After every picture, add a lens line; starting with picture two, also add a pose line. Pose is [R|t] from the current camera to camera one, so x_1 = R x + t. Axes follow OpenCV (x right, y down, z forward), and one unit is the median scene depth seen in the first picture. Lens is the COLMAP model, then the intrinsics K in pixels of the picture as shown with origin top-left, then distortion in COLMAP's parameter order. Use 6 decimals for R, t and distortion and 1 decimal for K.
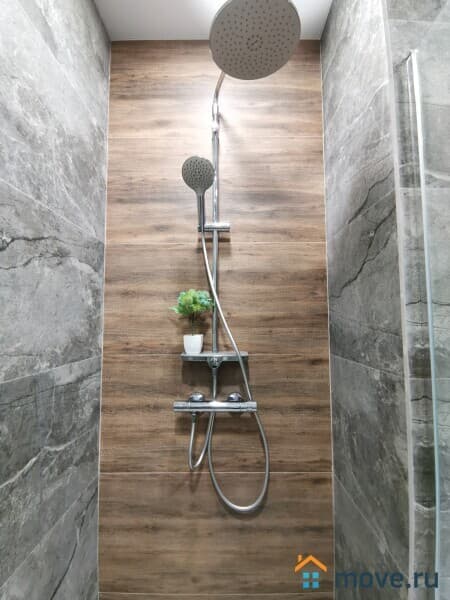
lens RADIAL K [[291.9, 0, 222.0], [0, 291.9, 297.7], [0, 0, 1]] dist [0.028809, -0.029993]
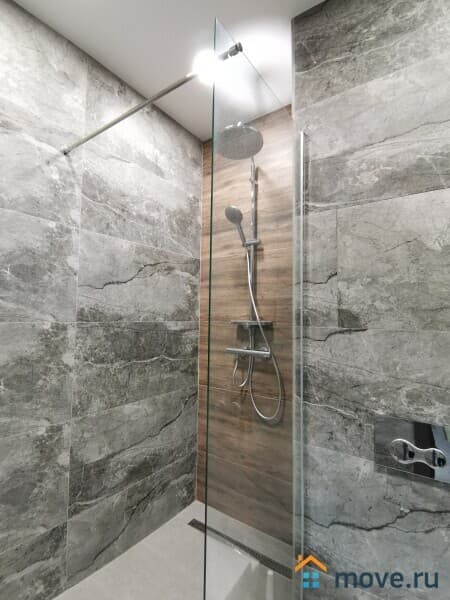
lens RADIAL K [[291.9, 0, 222.0], [0, 291.9, 297.7], [0, 0, 1]] dist [0.028809, -0.029993]
pose [[0.818741, -0.021743, -0.573751, 0.771503], [0.026422, 0.999651, -0.000179, 0.055390], [0.573554, -0.015013, 0.819030, -0.413946]]
